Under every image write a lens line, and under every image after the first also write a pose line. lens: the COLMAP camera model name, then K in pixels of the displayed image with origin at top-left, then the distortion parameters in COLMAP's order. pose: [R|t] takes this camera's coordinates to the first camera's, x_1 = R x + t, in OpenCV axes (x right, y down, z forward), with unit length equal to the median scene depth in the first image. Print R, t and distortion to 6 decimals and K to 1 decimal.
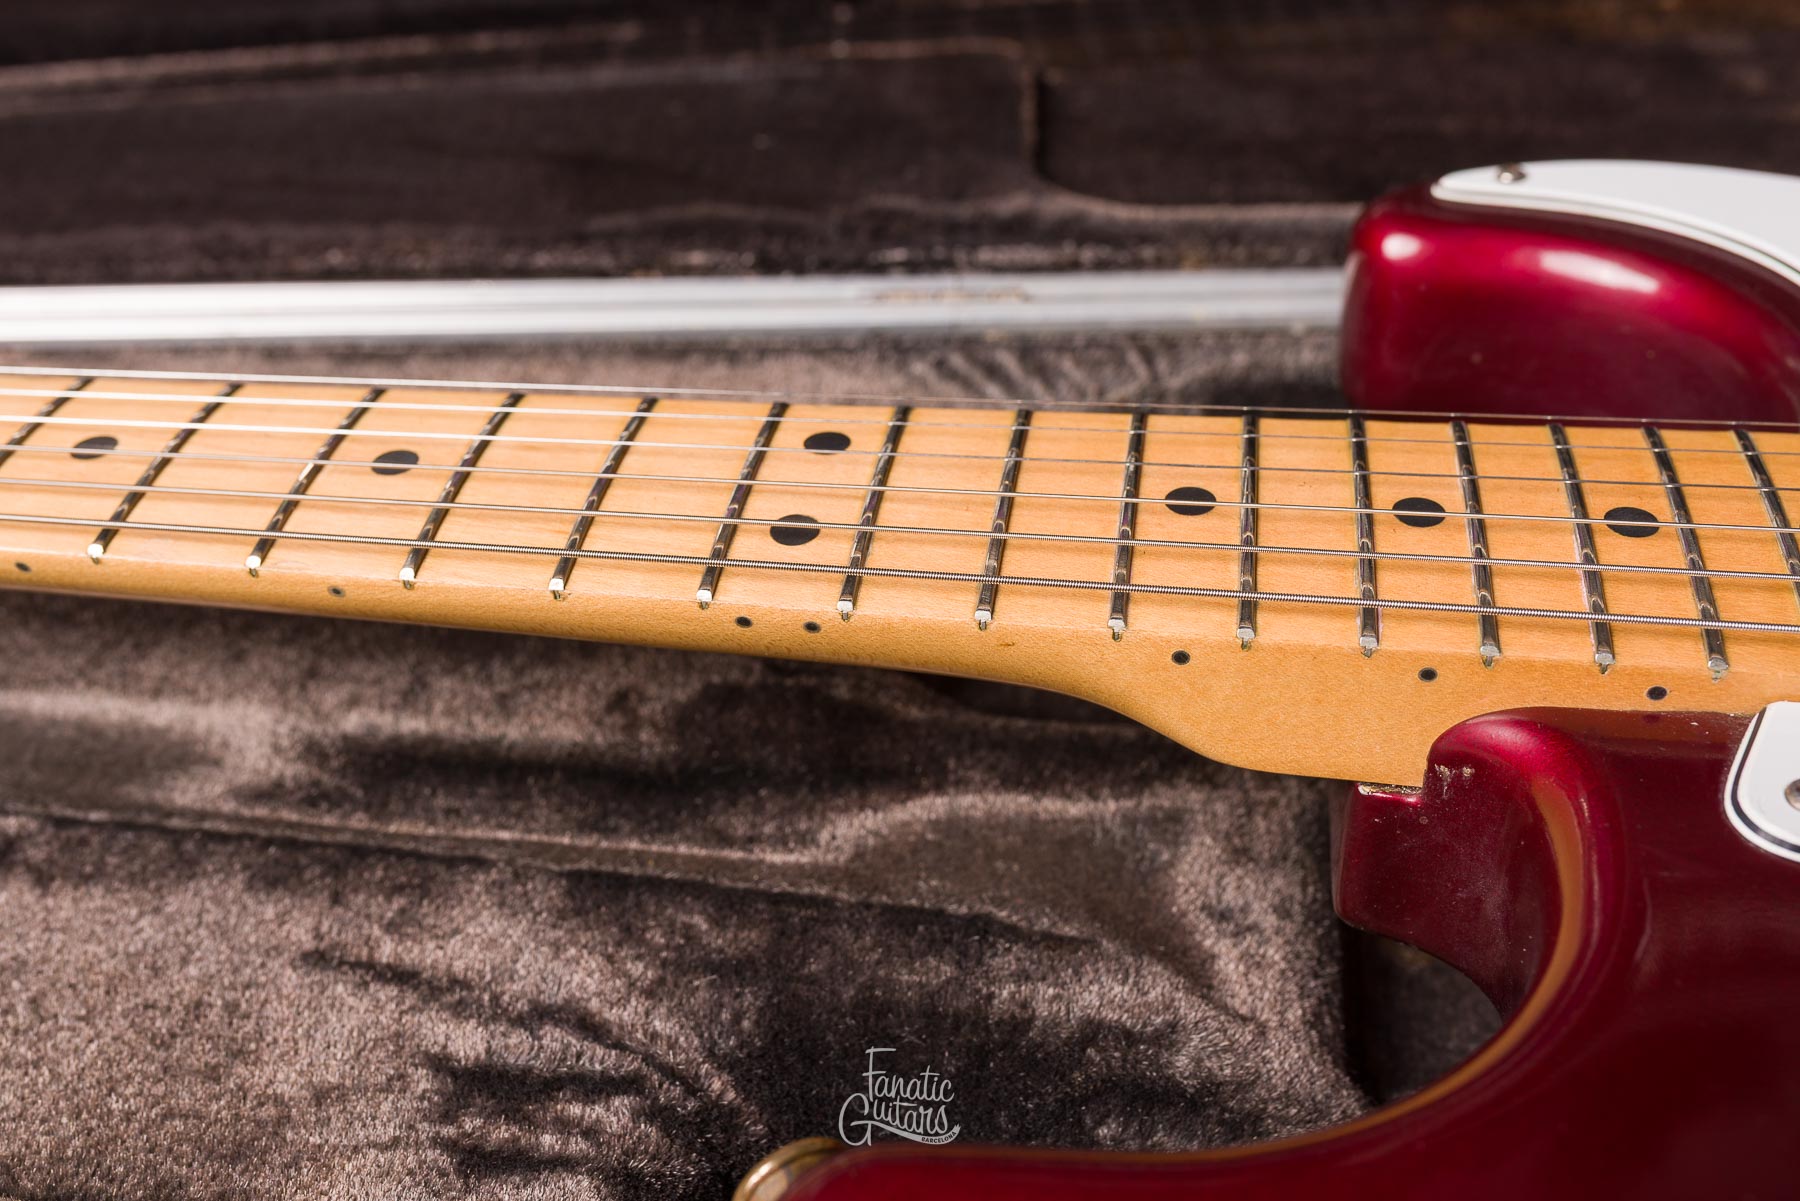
lens RADIAL K [[1825.3, 0, 900.0], [0, 1825.3, 600.5], [0, 0, 1]] dist [0.005655, 0.000130]
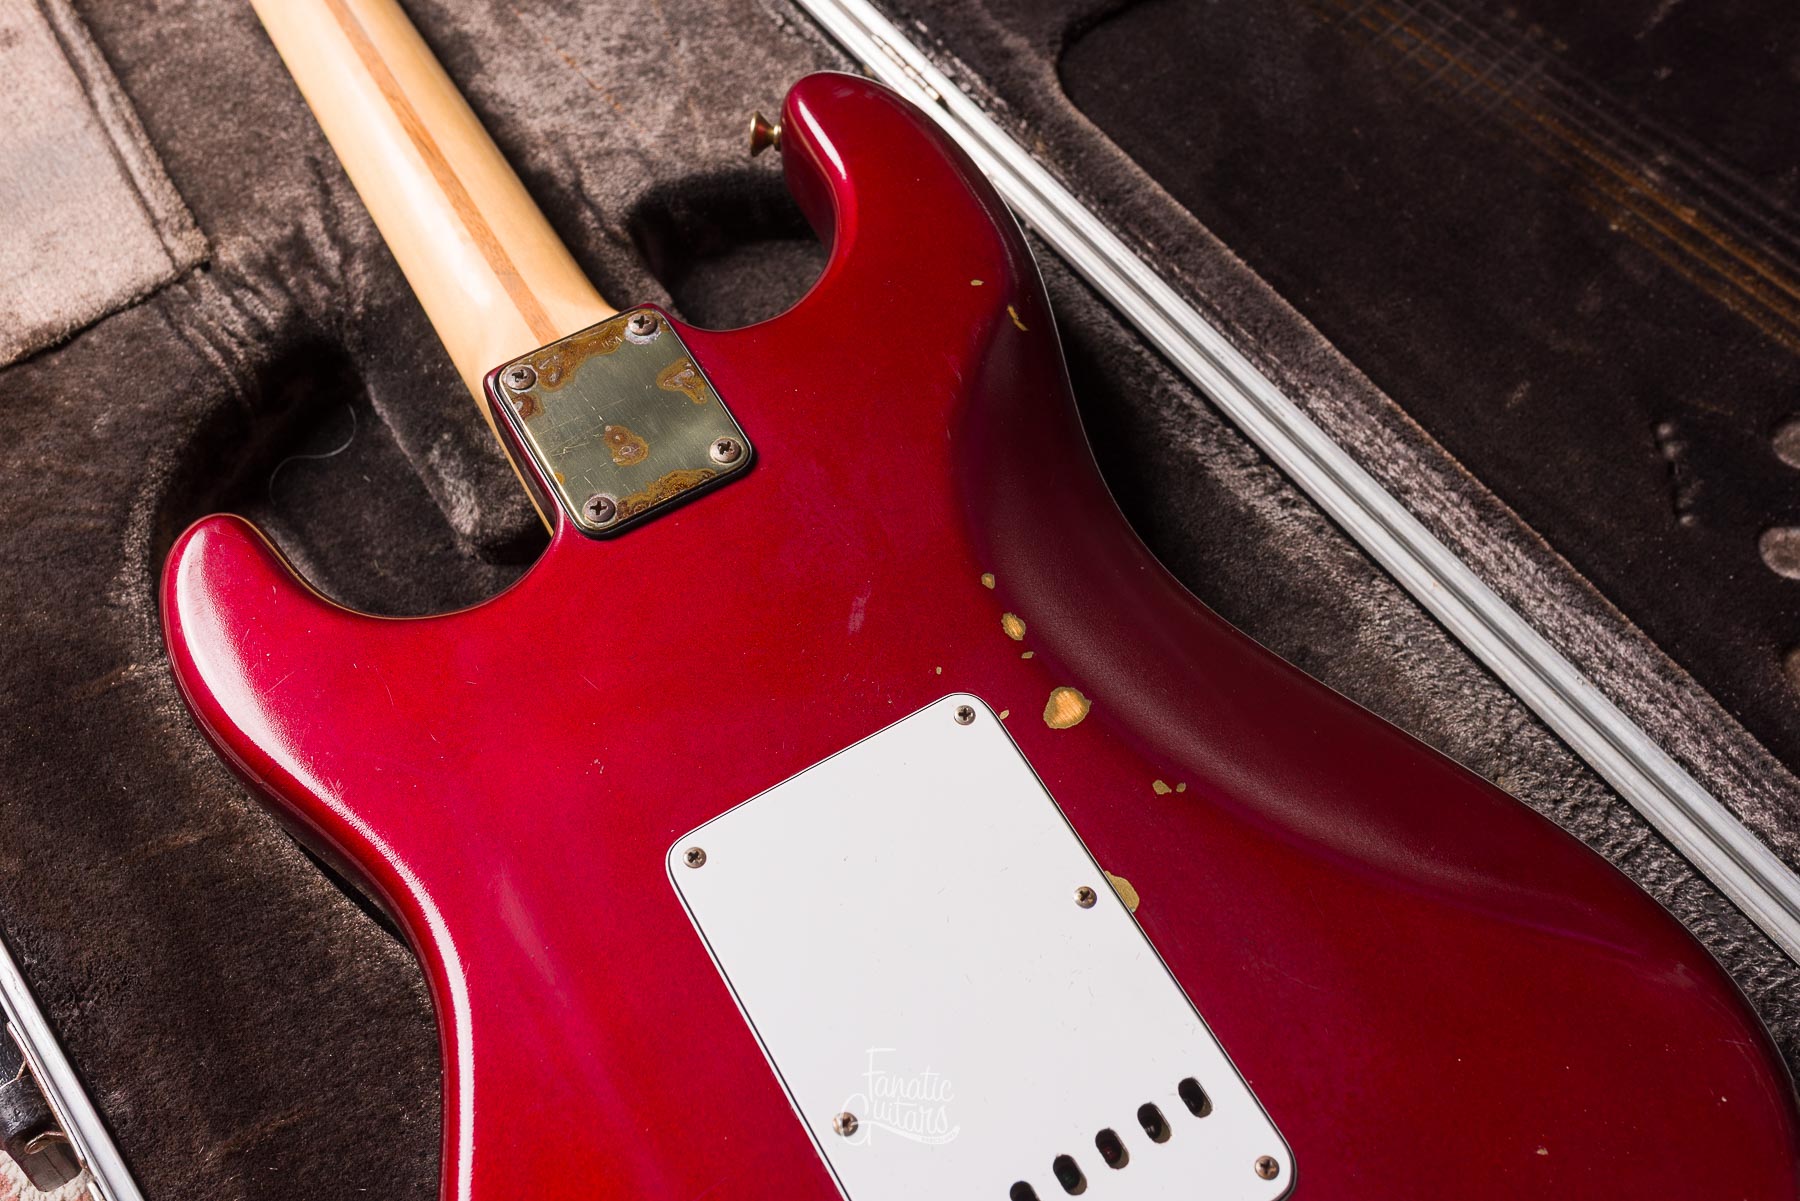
lens RADIAL K [[1757.3, 0, 900.0], [0, 1757.3, 600.5], [0, 0, 1]] dist [-0.001274, 0.005066]
pose [[0.651707, 0.691793, -0.310967, 1.210365], [-0.521534, 0.706414, 0.478521, -0.843871], [0.550709, -0.149676, 0.821168, -0.483661]]
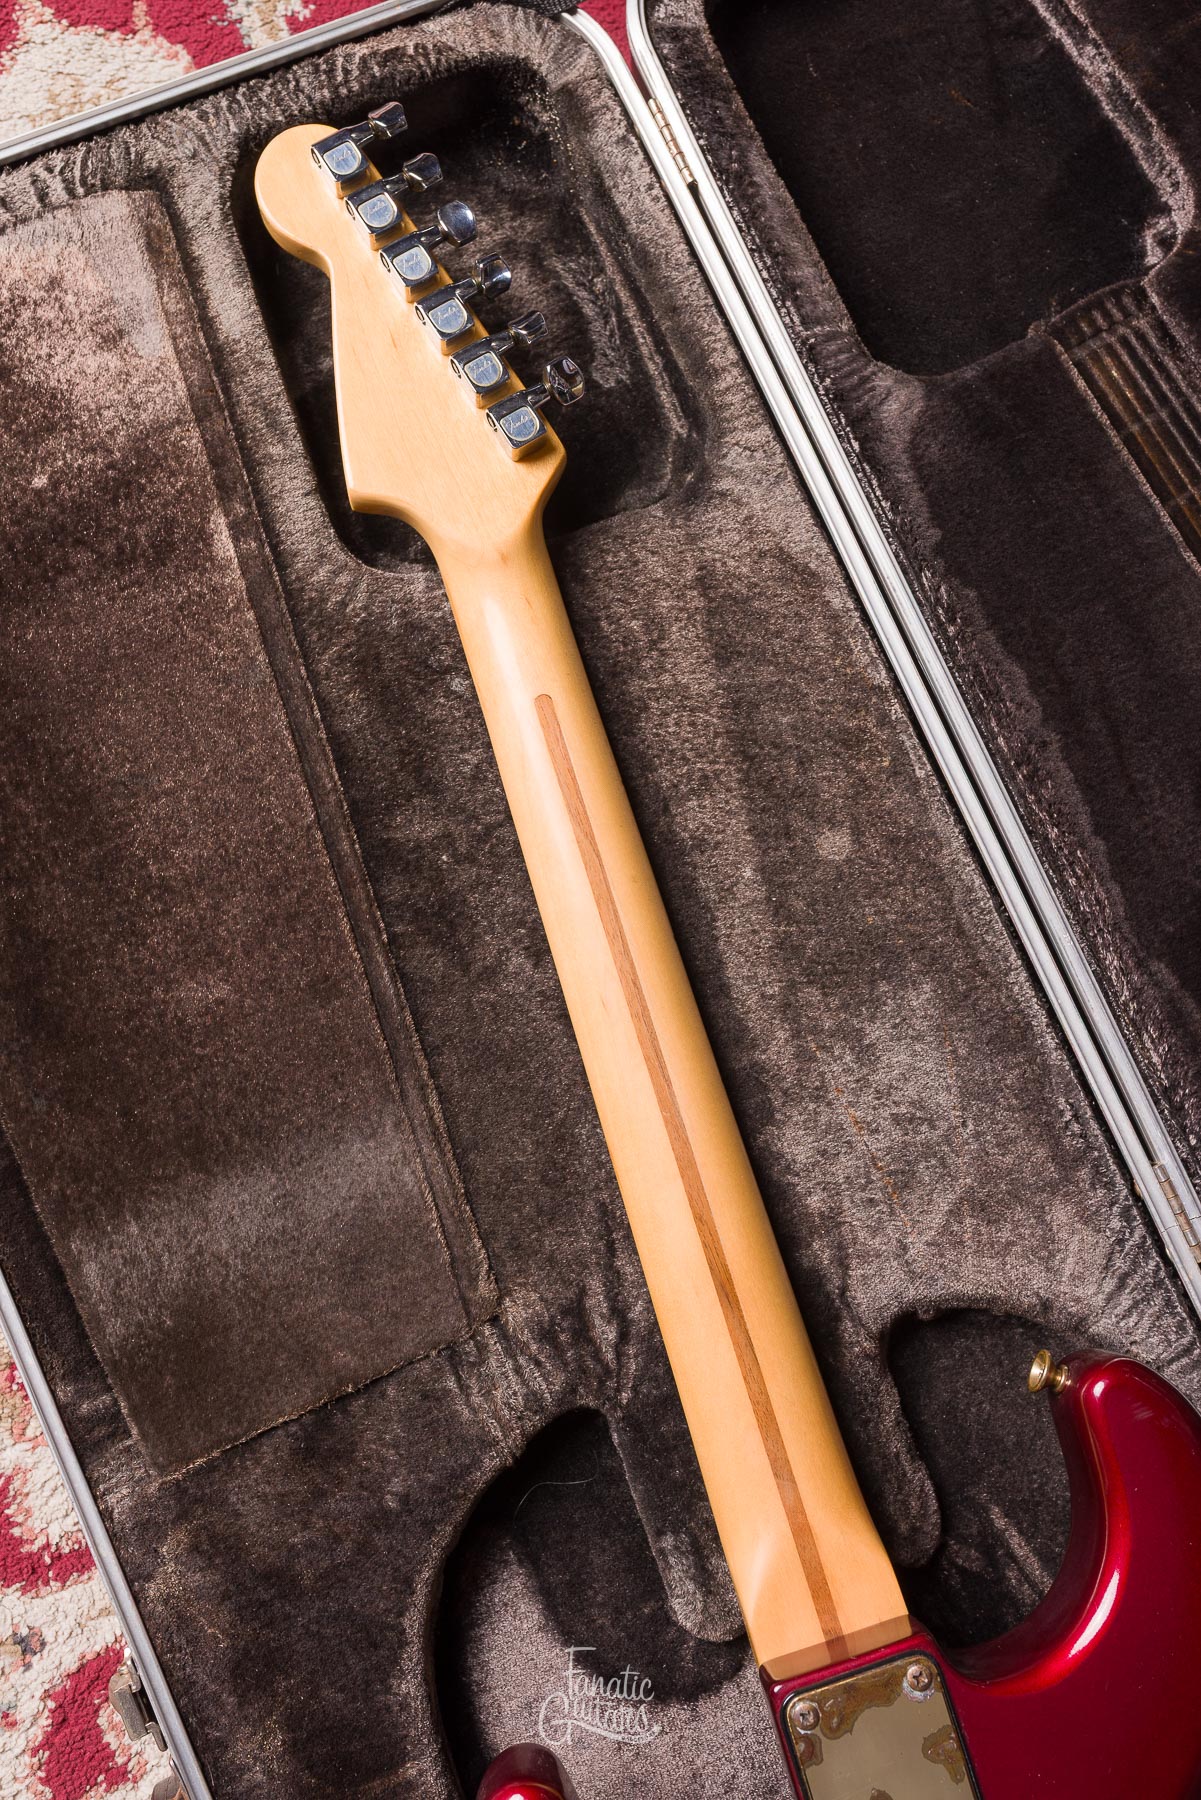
lens RADIAL K [[1739.3, 0, 600.5], [0, 1739.3, 900.0], [0, 0, 1]] dist [-0.001717, 0.000027]
pose [[0.449883, 0.891474, -0.053658, -0.551724], [-0.622113, 0.355923, 0.697348, -1.508308], [0.640765, -0.280344, 0.714722, -0.505347]]
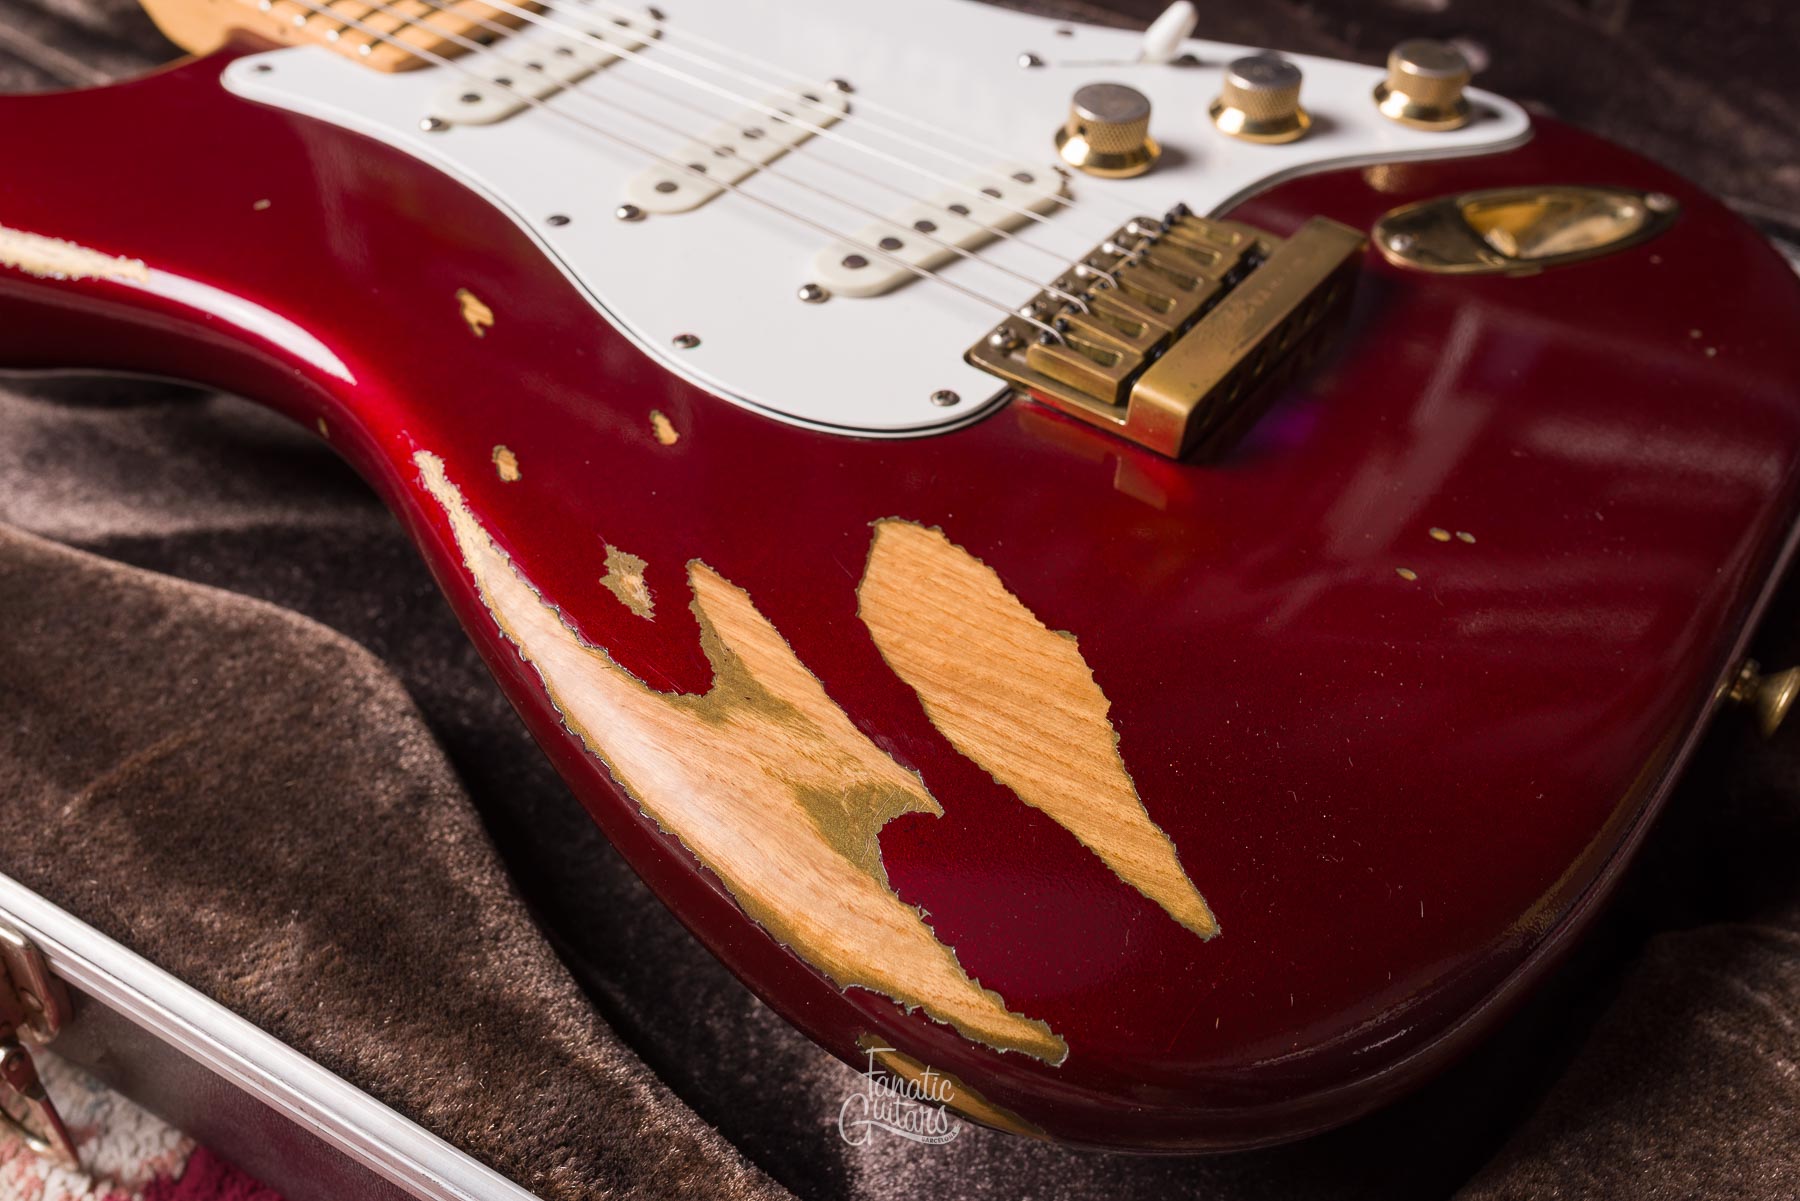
lens RADIAL K [[1804.1, 0, 900.0], [0, 1804.1, 600.5], [0, 0, 1]] dist [0.000054, 0.000858]
pose [[0.892203, 0.373618, -0.253741, 1.416139], [-0.349289, 0.926982, 0.136757, 0.101825], [0.286308, -0.033386, 0.957556, -0.601199]]
